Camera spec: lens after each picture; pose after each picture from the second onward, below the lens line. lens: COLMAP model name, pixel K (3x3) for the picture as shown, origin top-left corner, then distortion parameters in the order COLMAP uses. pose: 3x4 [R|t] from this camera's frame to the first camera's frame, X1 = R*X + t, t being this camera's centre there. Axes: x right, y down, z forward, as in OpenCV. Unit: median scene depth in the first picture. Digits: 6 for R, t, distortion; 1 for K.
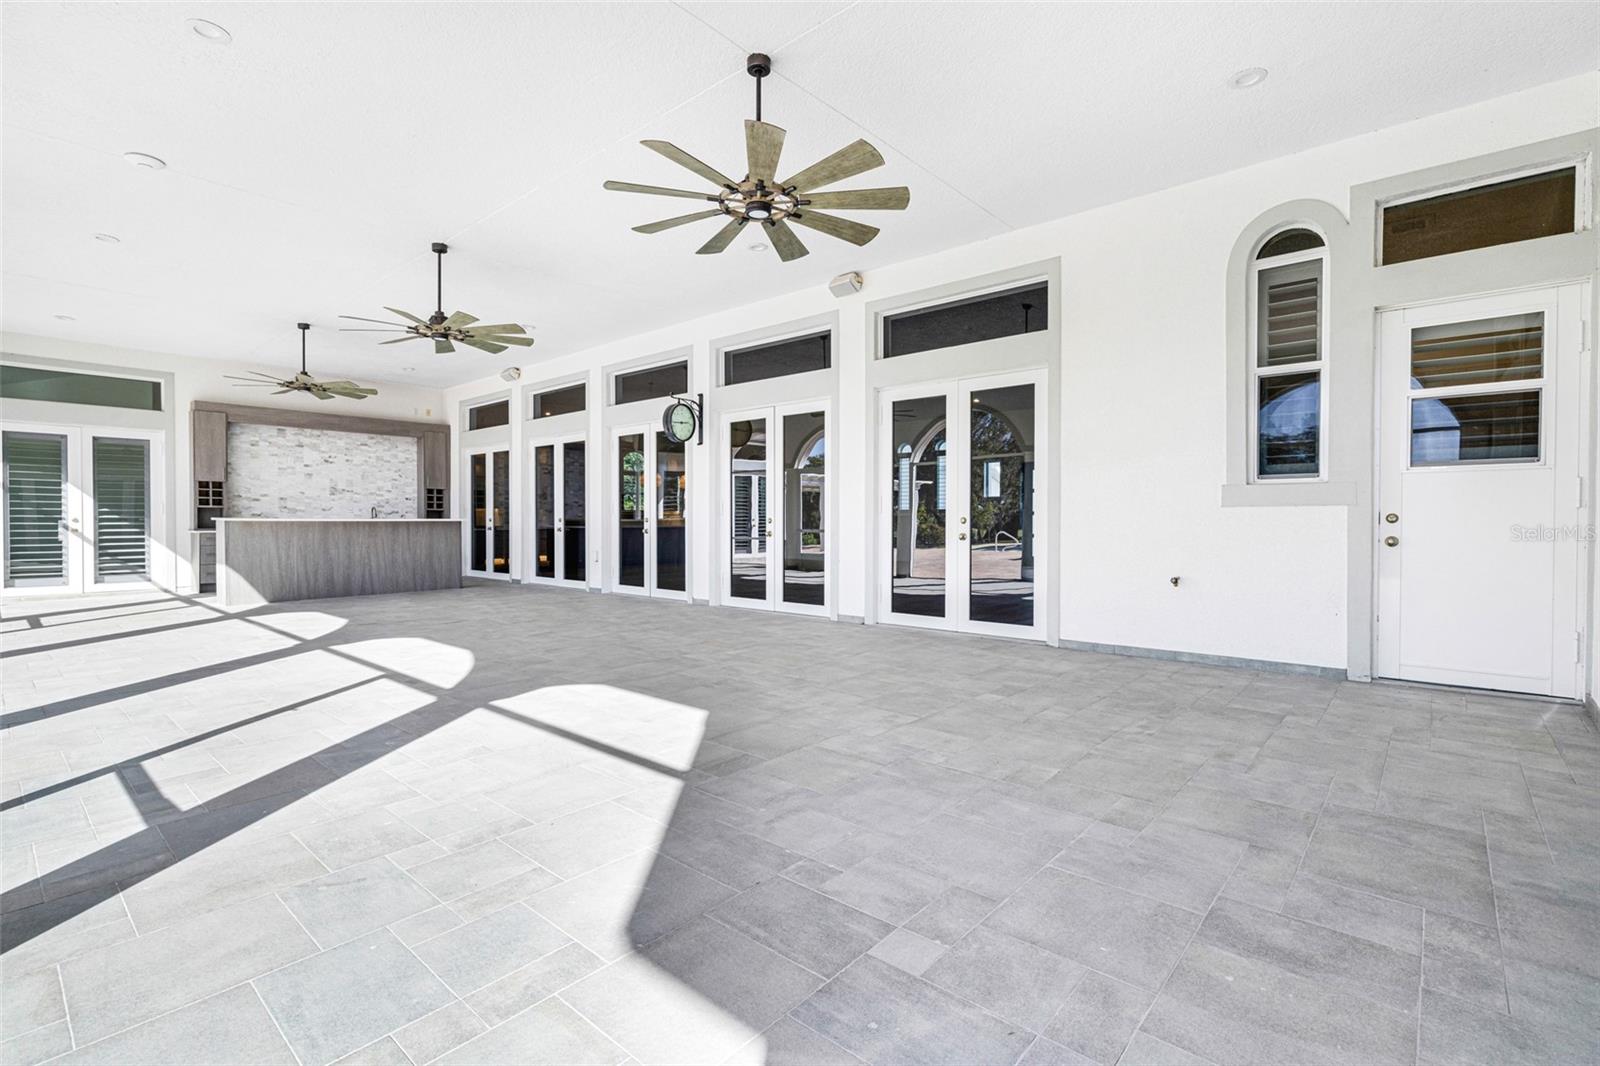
lens RADIAL K [[733.0, 0, 789.7], [0, 733.0, 530.2], [0, 0, 1]] dist [0.004338, -0.000909]
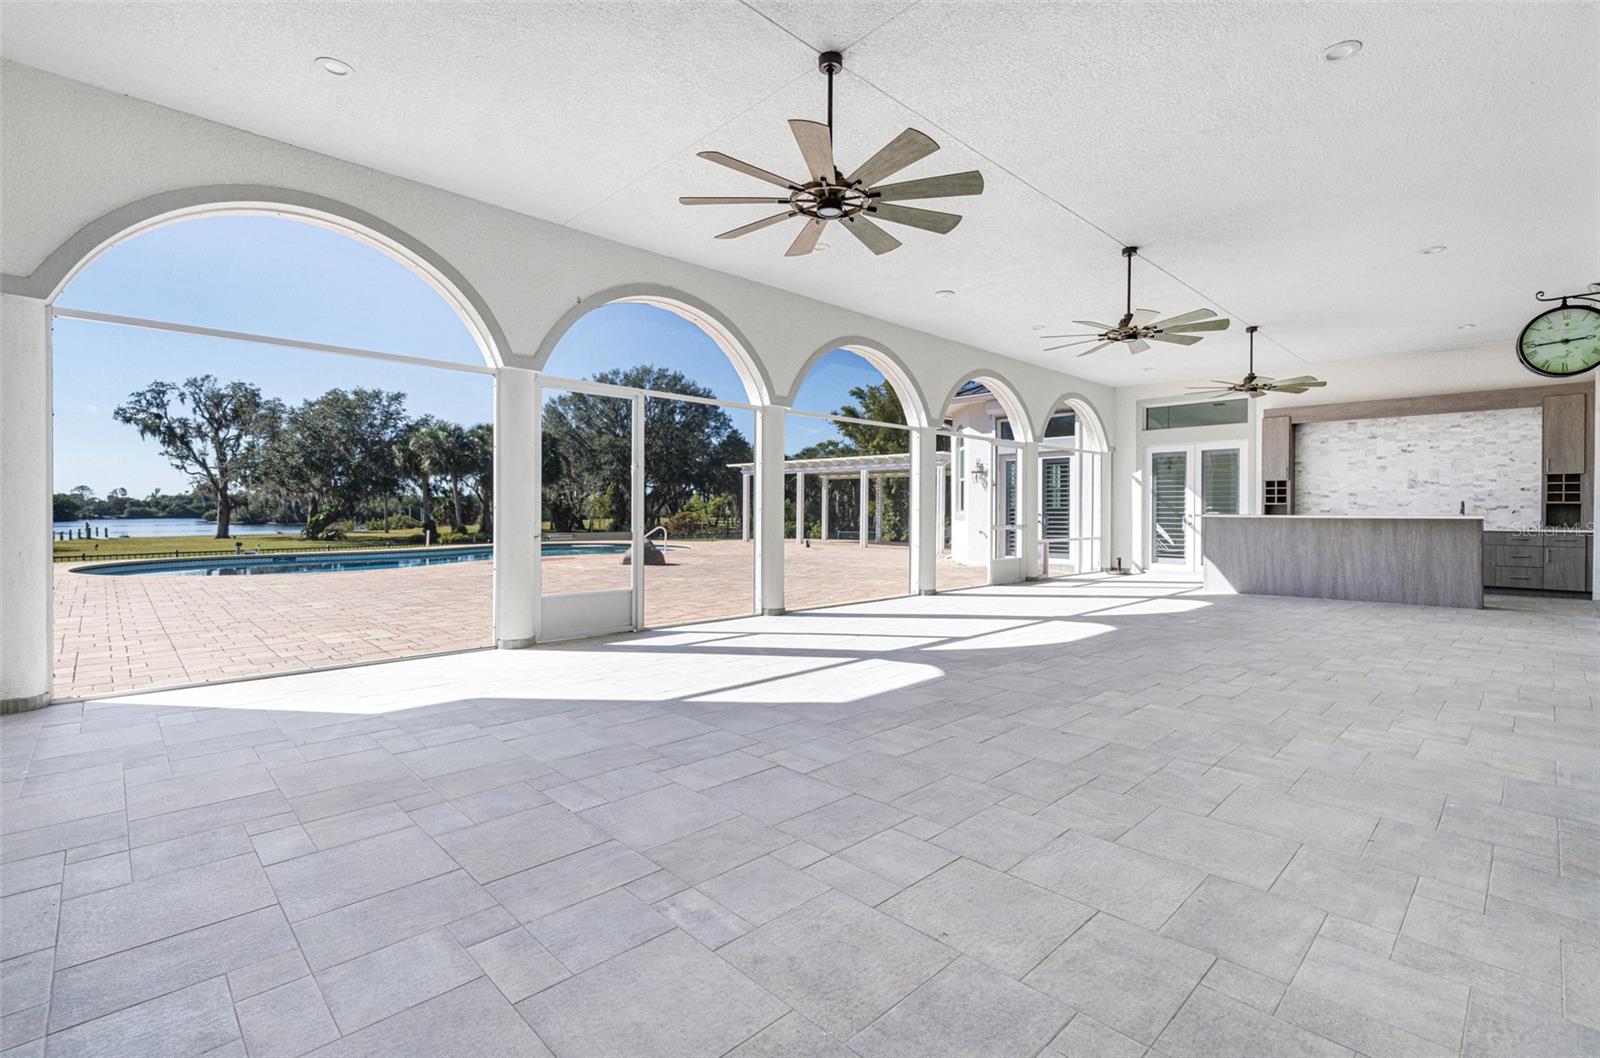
lens RADIAL K [[752.8, 0, 824.3], [0, 752.8, 511.3], [0, 0, 1]] dist [-0.009393, 0.000475]
pose [[-0.074850, -0.002122, -0.997193, 0.378993], [-0.018323, 0.999832, -0.000753, -0.008034], [0.997026, 0.018216, -0.074877, 0.420562]]
